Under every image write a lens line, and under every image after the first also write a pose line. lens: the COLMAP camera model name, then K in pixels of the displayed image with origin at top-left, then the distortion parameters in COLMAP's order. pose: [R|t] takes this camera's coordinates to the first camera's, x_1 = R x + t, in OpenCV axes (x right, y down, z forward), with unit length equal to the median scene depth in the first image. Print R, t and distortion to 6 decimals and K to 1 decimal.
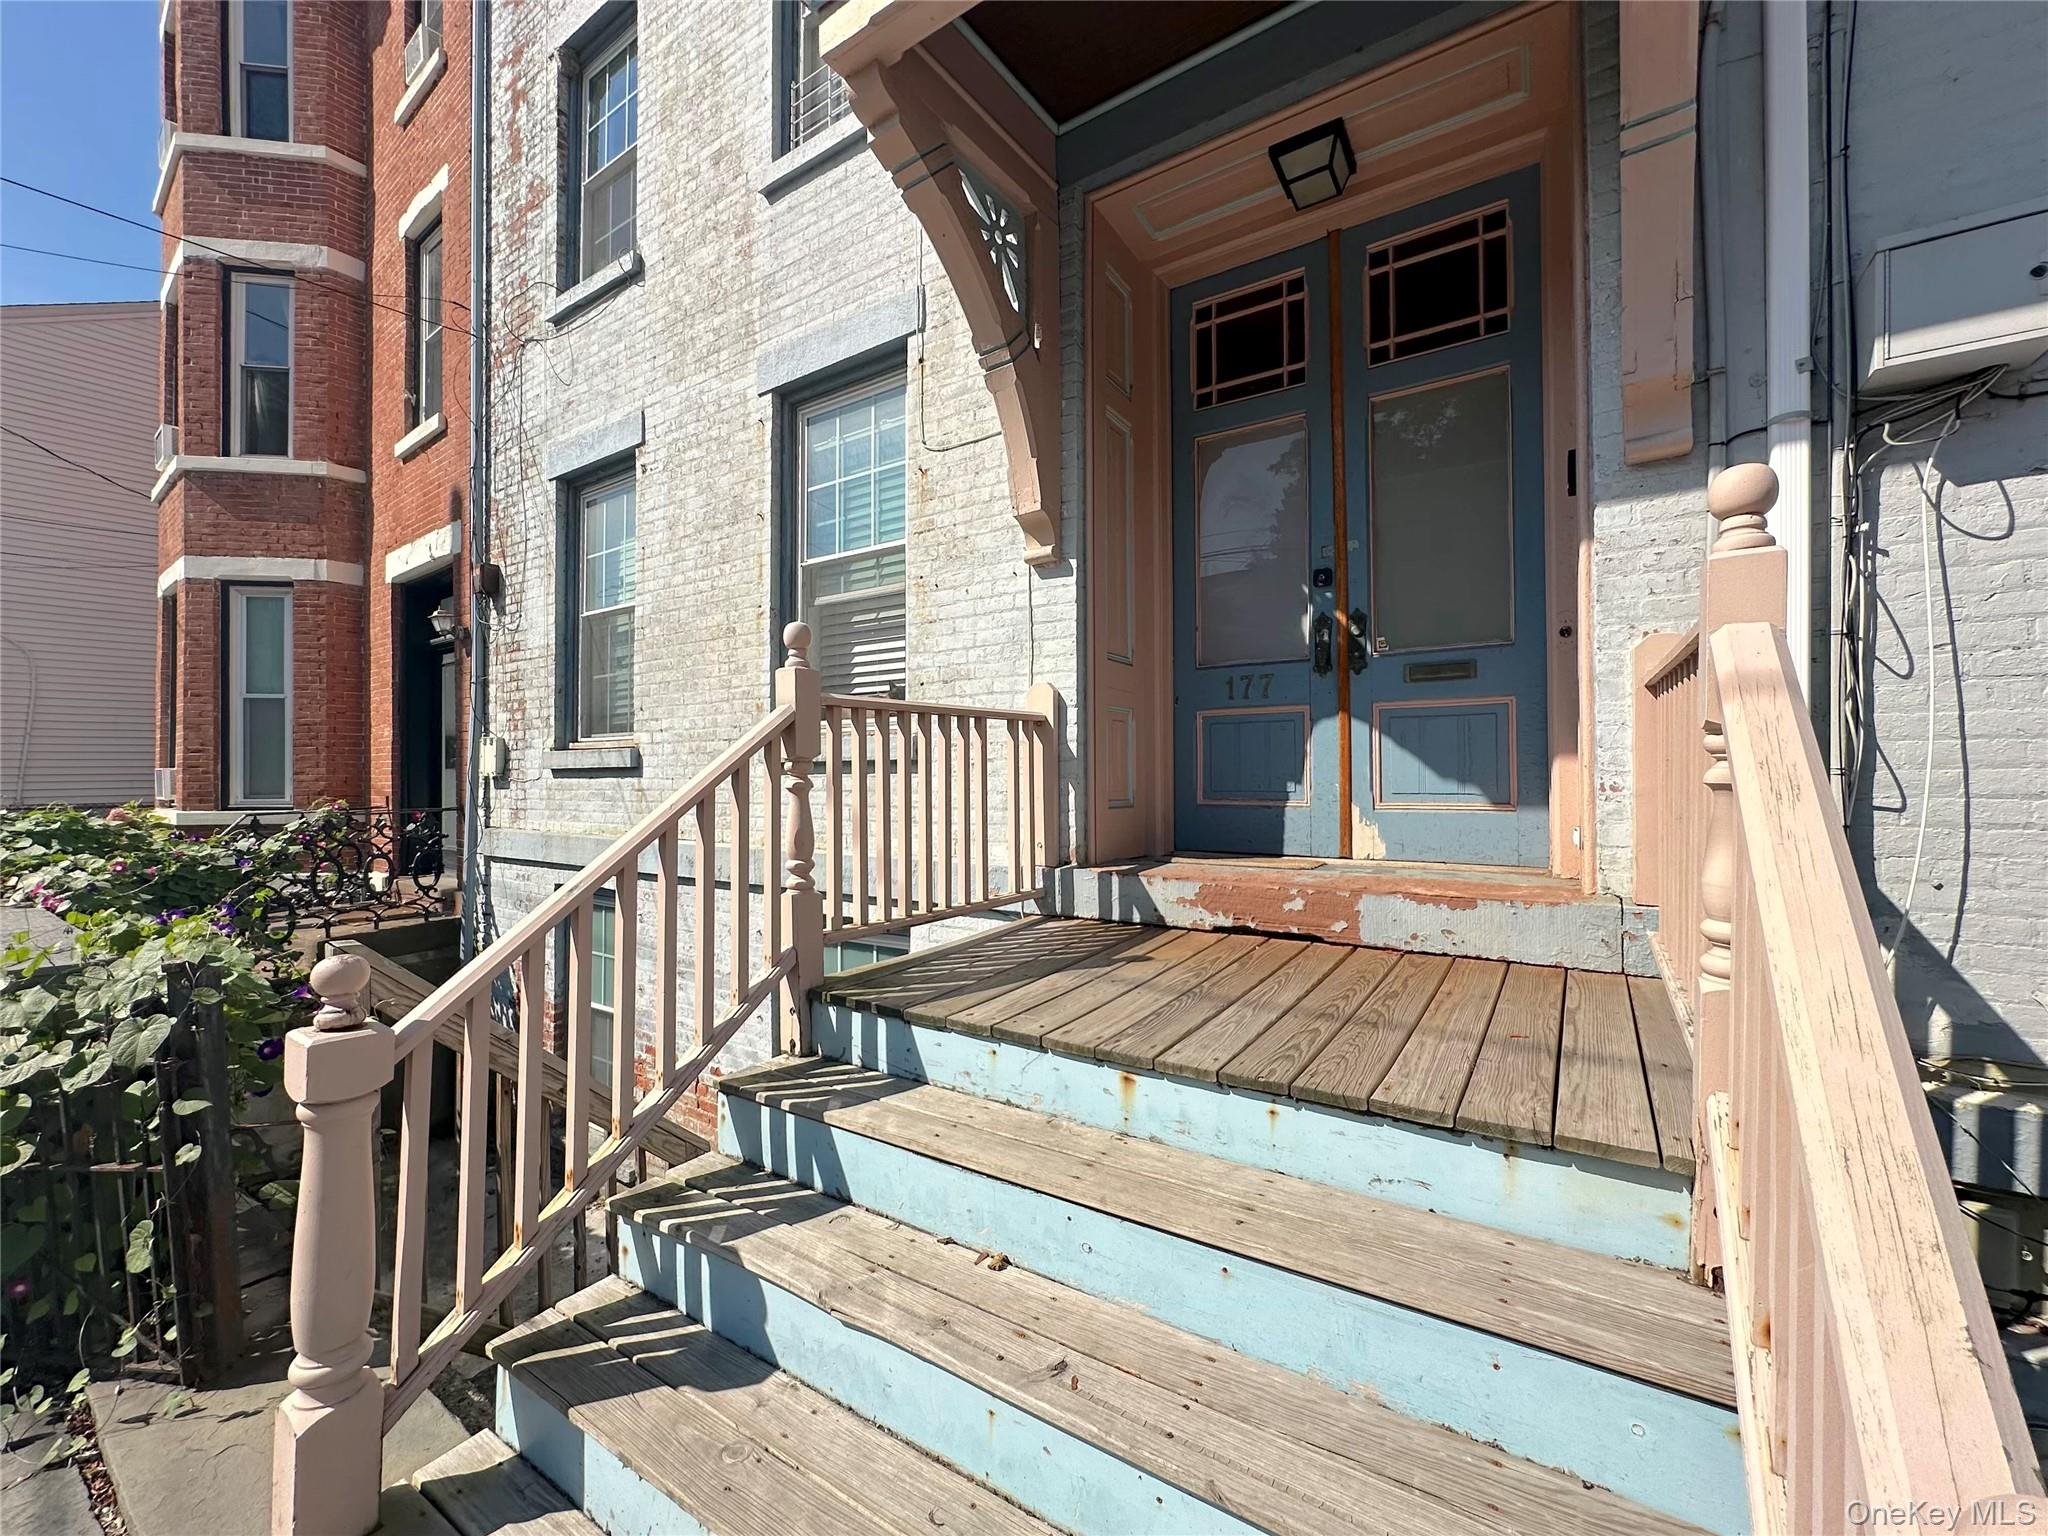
lens RADIAL K [[820.5, 0, 1024.1], [0, 820.5, 766.5], [0, 0, 1]] dist [-0.000924, -0.000247]
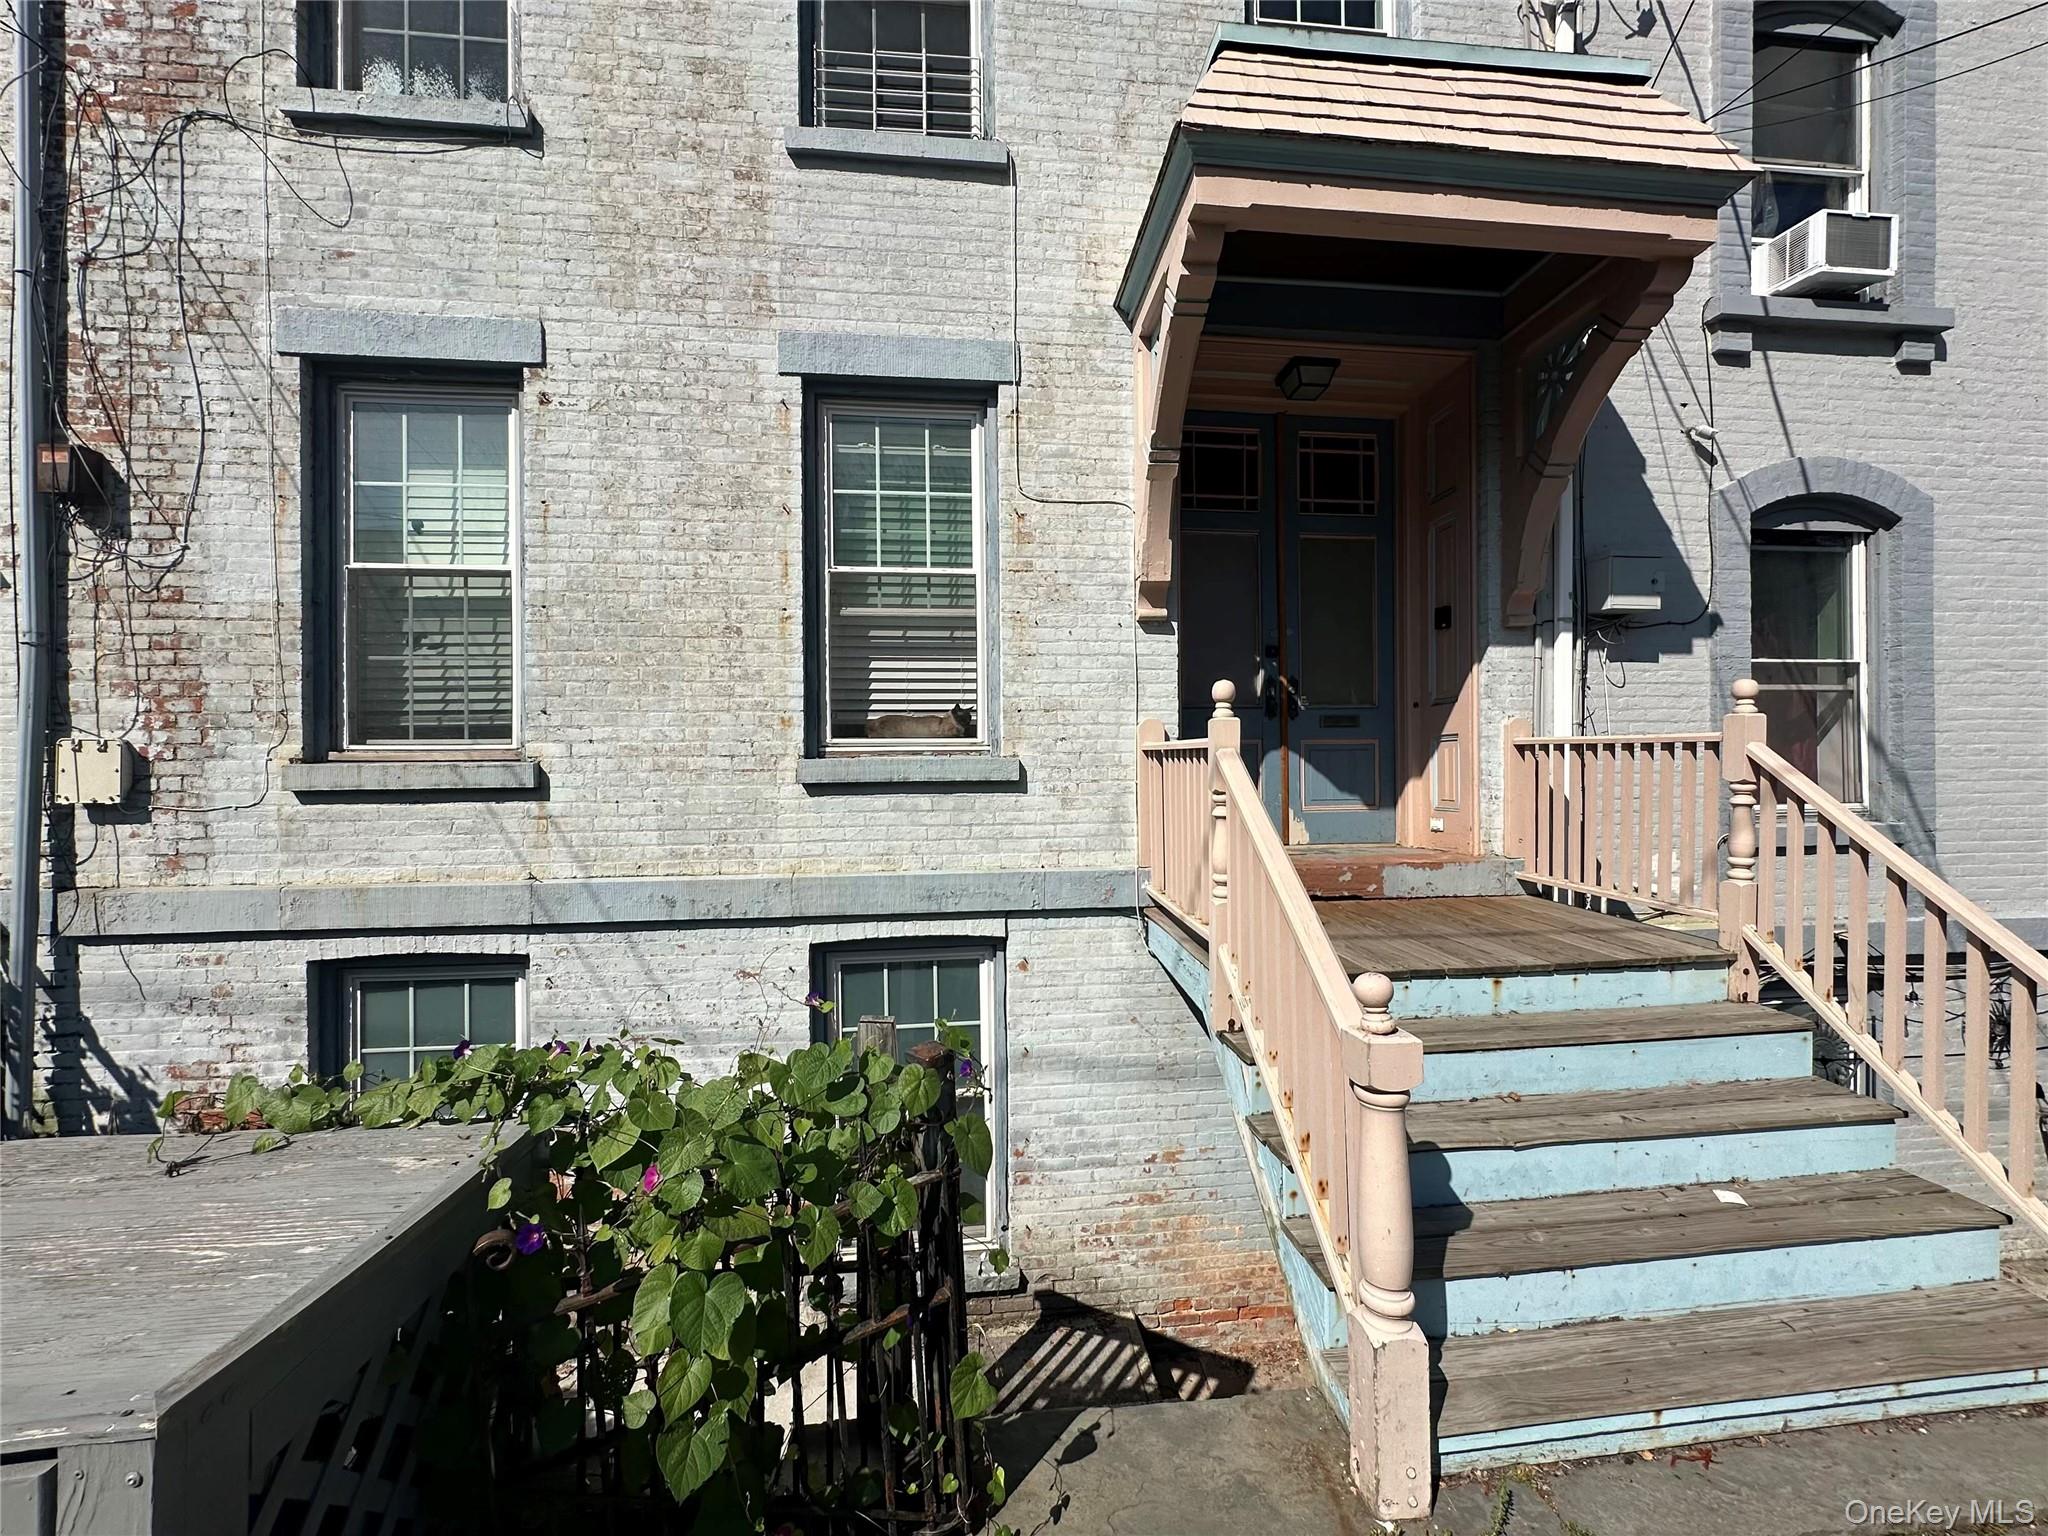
lens RADIAL K [[820.5, 0, 1024.1], [0, 820.5, 766.5], [0, 0, 1]] dist [-0.000924, -0.000247]
pose [[0.765412, -0.002926, 0.643534, -0.825336], [-0.003135, 0.999961, 0.008275, -0.035729], [-0.643533, -0.008351, 0.765373, 0.162406]]
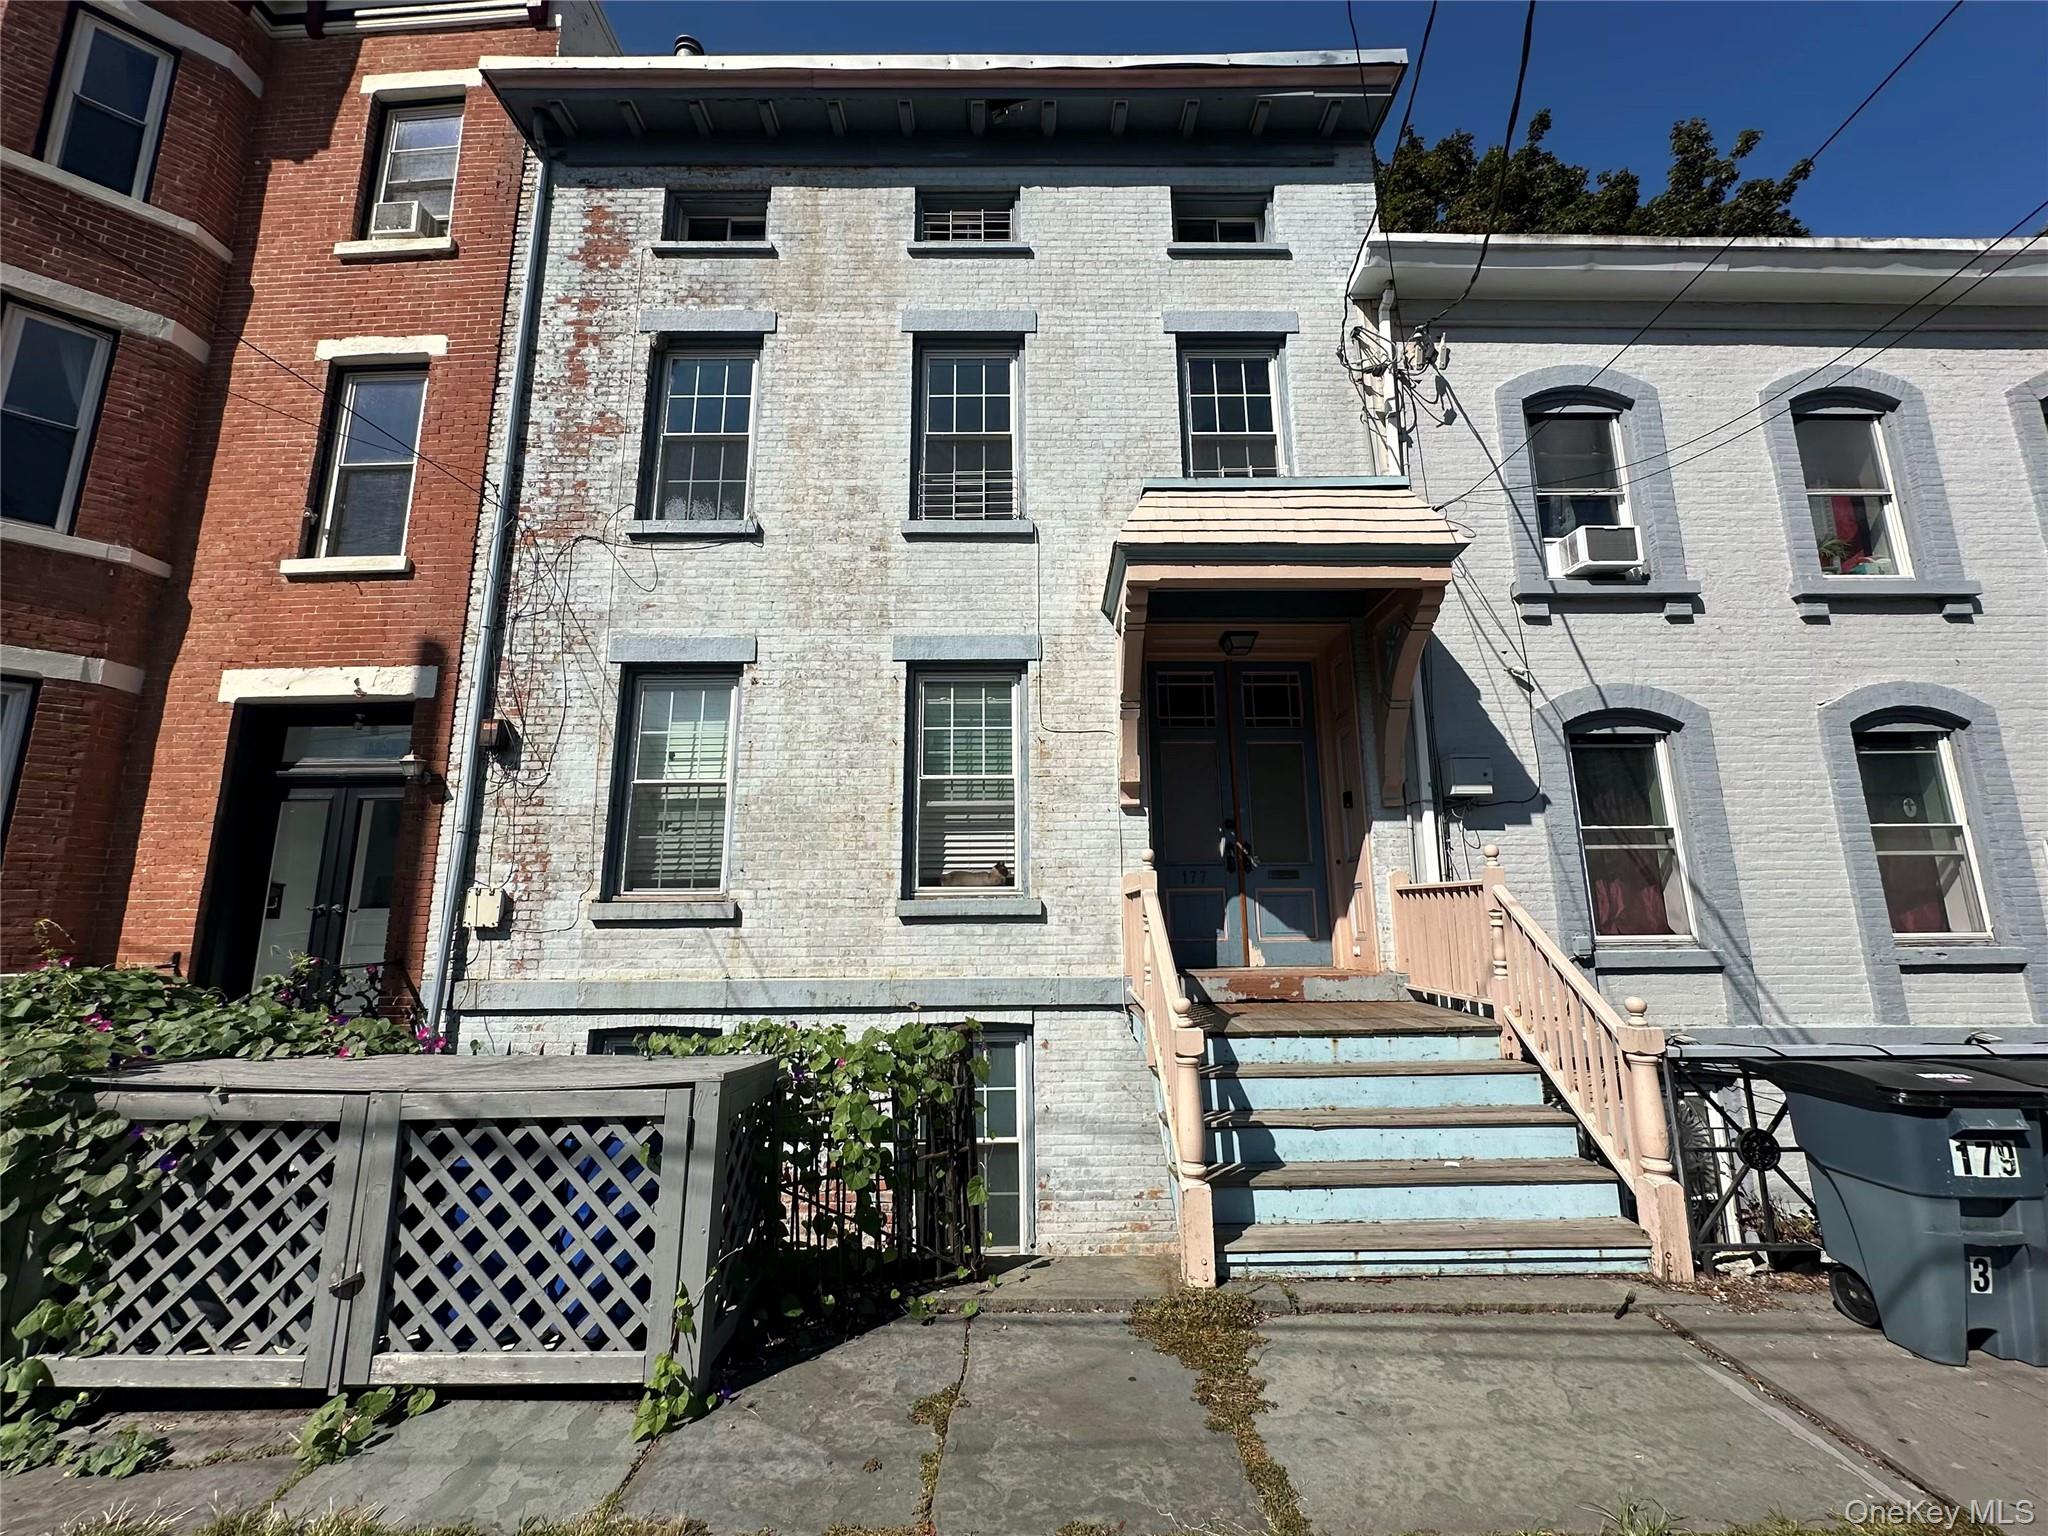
lens RADIAL K [[820.5, 0, 1024.1], [0, 820.5, 766.5], [0, 0, 1]] dist [-0.000924, -0.000247]
pose [[0.827066, 0.106056, 0.552009, -1.084948], [-0.003500, 0.982992, -0.183616, 0.001331], [-0.562094, 0.149930, 0.813370, -0.344273]]
